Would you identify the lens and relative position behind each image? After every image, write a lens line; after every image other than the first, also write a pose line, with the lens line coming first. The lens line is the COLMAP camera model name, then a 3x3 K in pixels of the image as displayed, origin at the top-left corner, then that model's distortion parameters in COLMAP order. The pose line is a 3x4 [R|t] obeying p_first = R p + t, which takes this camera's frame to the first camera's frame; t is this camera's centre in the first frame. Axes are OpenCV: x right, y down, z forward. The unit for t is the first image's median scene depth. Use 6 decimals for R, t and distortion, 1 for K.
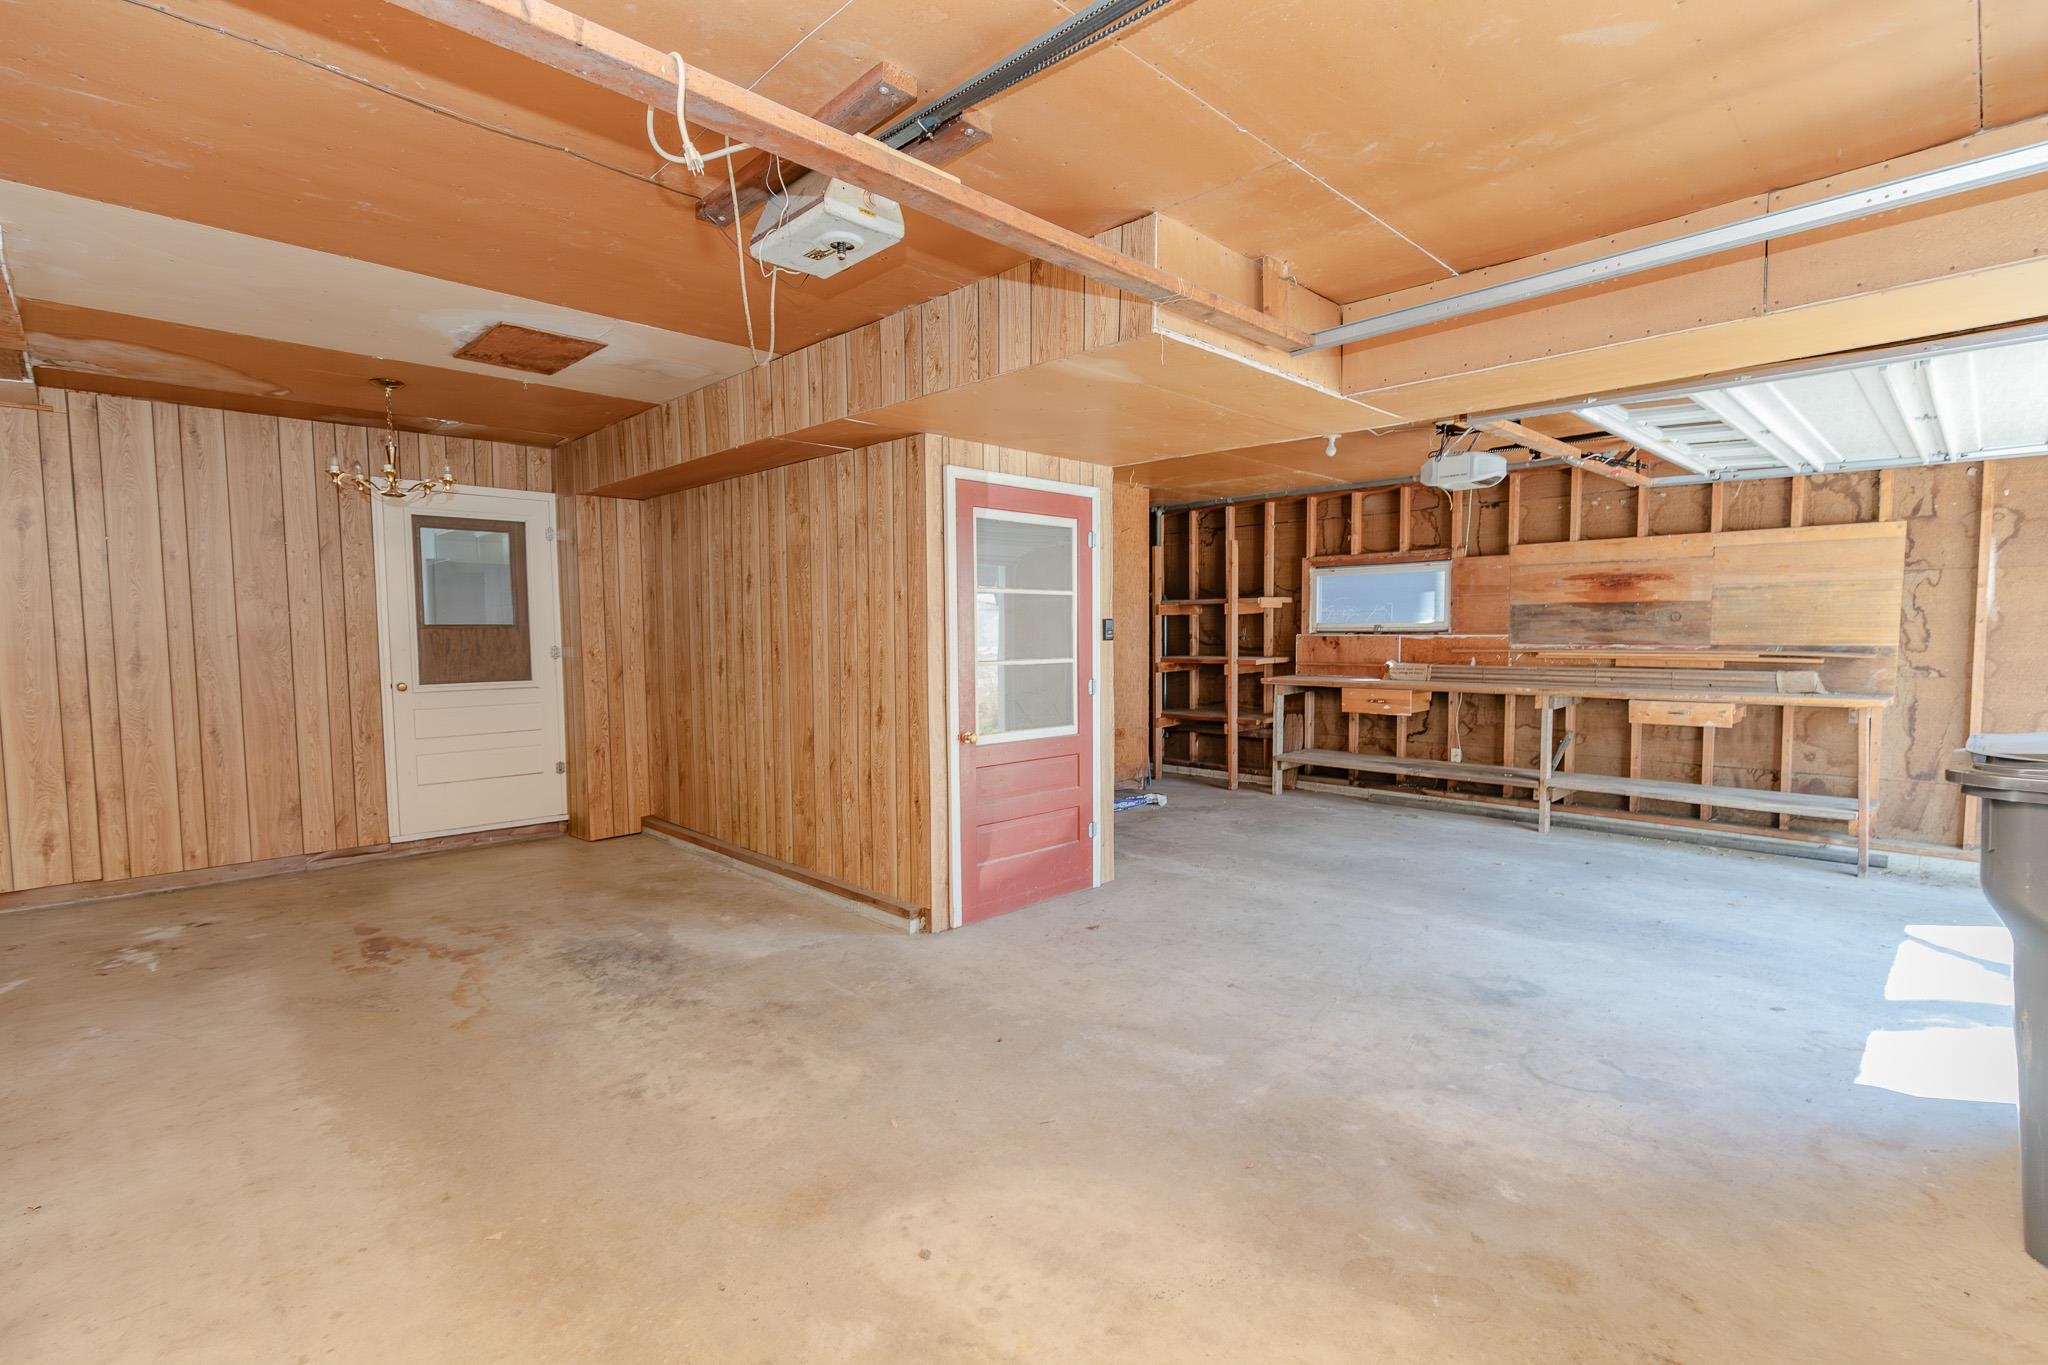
lens RADIAL K [[949.7, 0, 1026.0], [0, 949.7, 688.6], [0, 0, 1]] dist [0.002933, -0.000149]
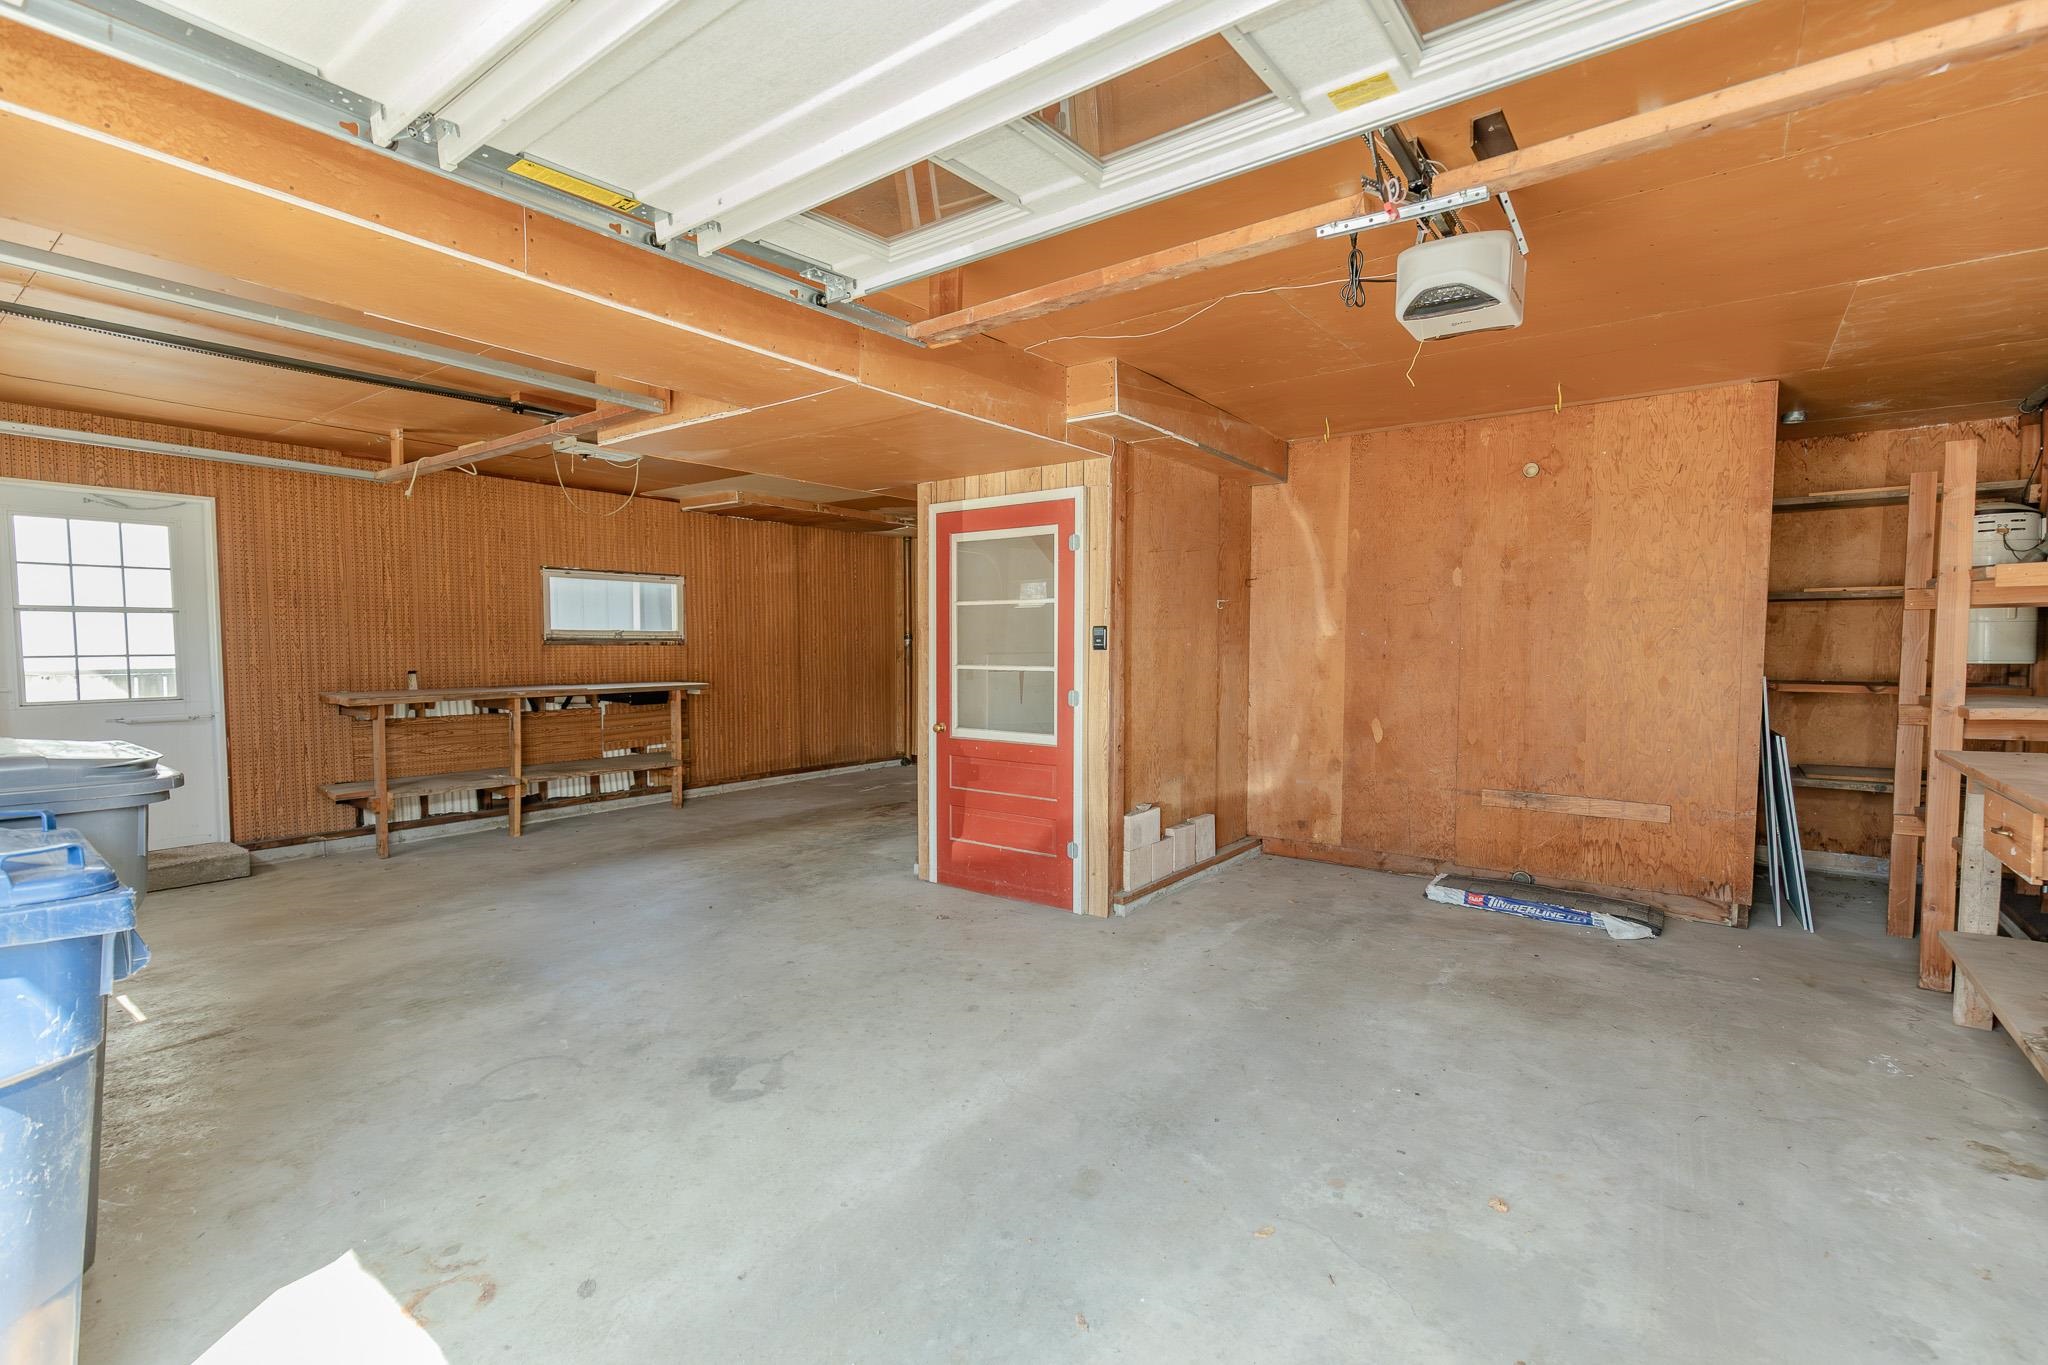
lens RADIAL K [[911.8, 0, 1025.3], [0, 911.8, 685.9], [0, 0, 1]] dist [0.000771, 0.000178]
pose [[0.152518, 0.053116, -0.986872, 1.097473], [-0.061698, 0.997119, 0.044132, -0.058862], [0.986373, 0.054157, 0.155355, 0.932542]]
